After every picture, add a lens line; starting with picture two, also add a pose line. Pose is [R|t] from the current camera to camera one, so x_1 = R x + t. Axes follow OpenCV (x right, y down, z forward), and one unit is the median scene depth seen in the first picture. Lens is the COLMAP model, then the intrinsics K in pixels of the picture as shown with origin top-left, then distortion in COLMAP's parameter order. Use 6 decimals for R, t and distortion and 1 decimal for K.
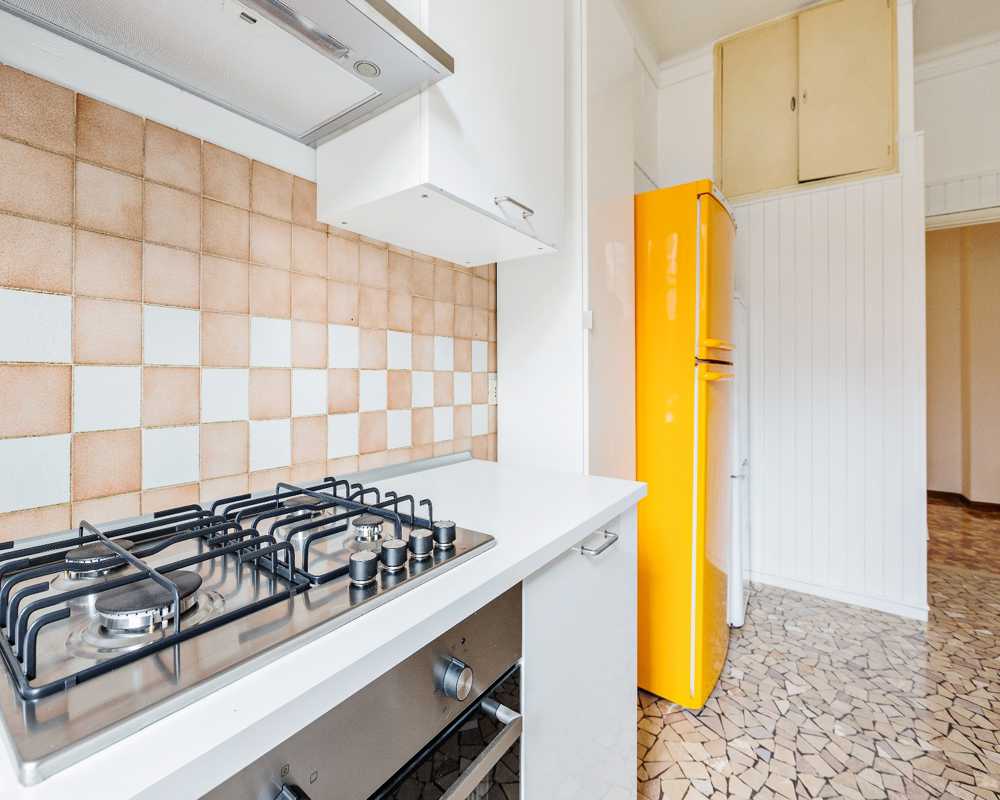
lens RADIAL K [[451.2, 0, 499.7], [0, 451.2, 377.5], [0, 0, 1]] dist [-0.000267, 0.000002]
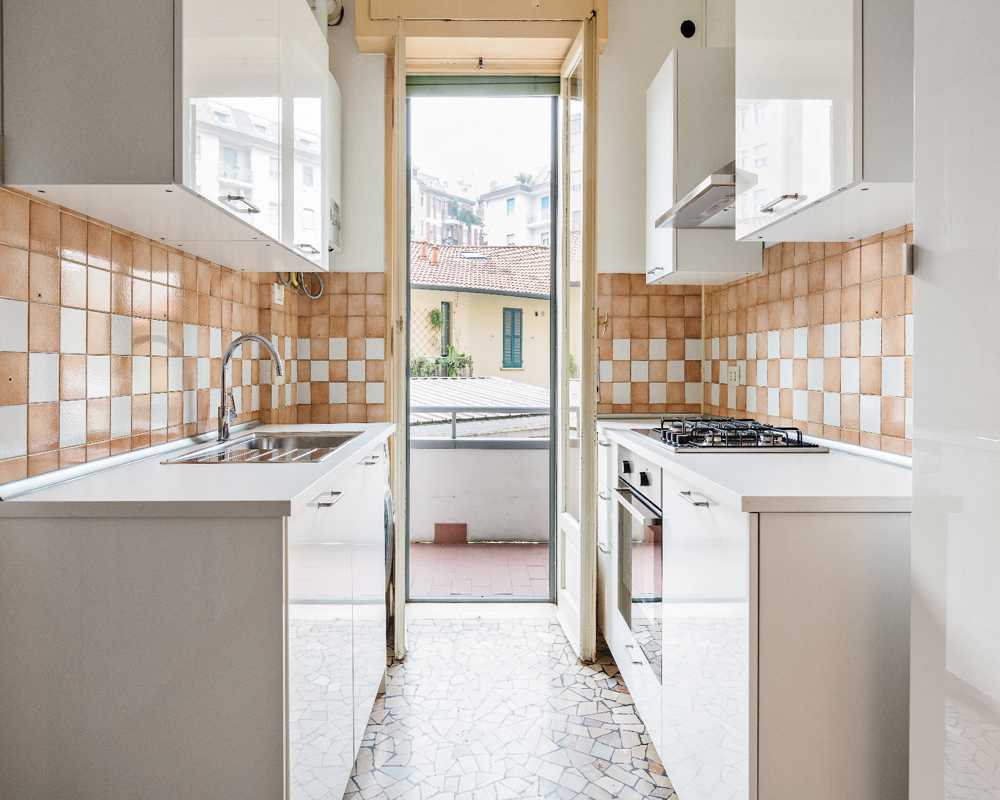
lens RADIAL K [[652.1, 0, 494.9], [0, 652.1, 362.8], [0, 0, 1]] dist [0.002719, 0.000396]
pose [[-0.800428, -0.000341, -0.599429, 1.433476], [0.000981, 0.999998, -0.001879, -0.000365], [0.599428, -0.002092, -0.800426, 1.757387]]
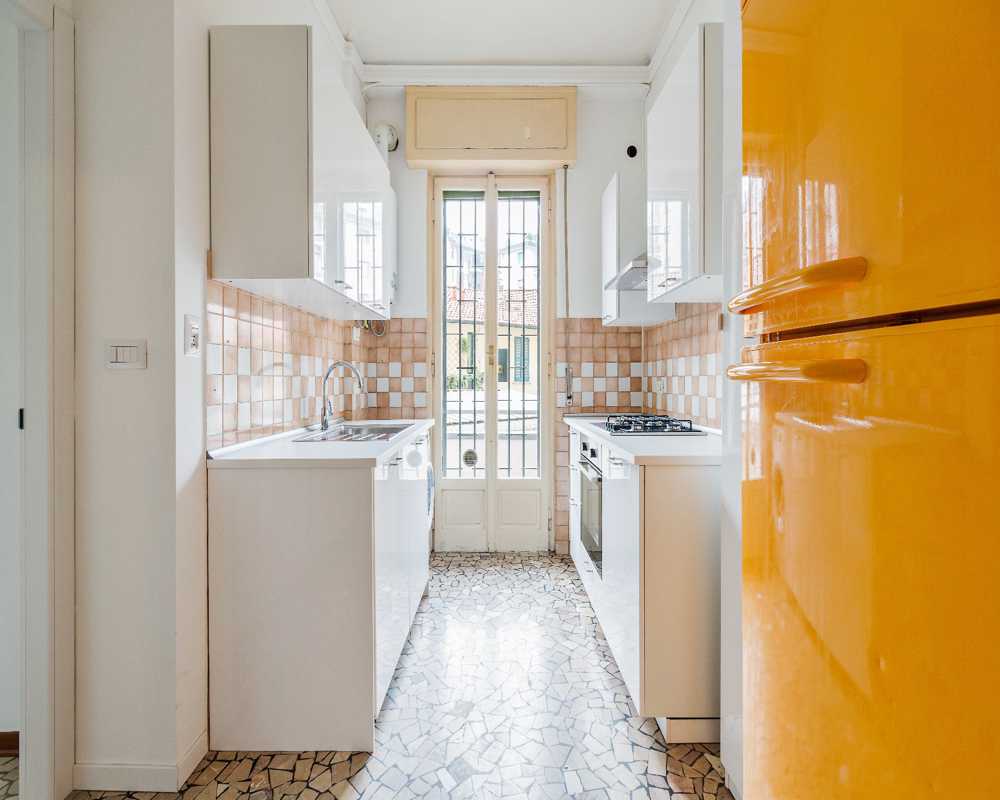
lens RADIAL K [[451.2, 0, 499.7], [0, 451.2, 377.5], [0, 0, 1]] dist [-0.000267, 0.000002]
pose [[-0.804231, 0.000562, -0.594316, 1.509951], [0.004405, 0.999978, -0.005015, -0.001787], [0.594300, -0.006651, -0.804216, 1.894831]]
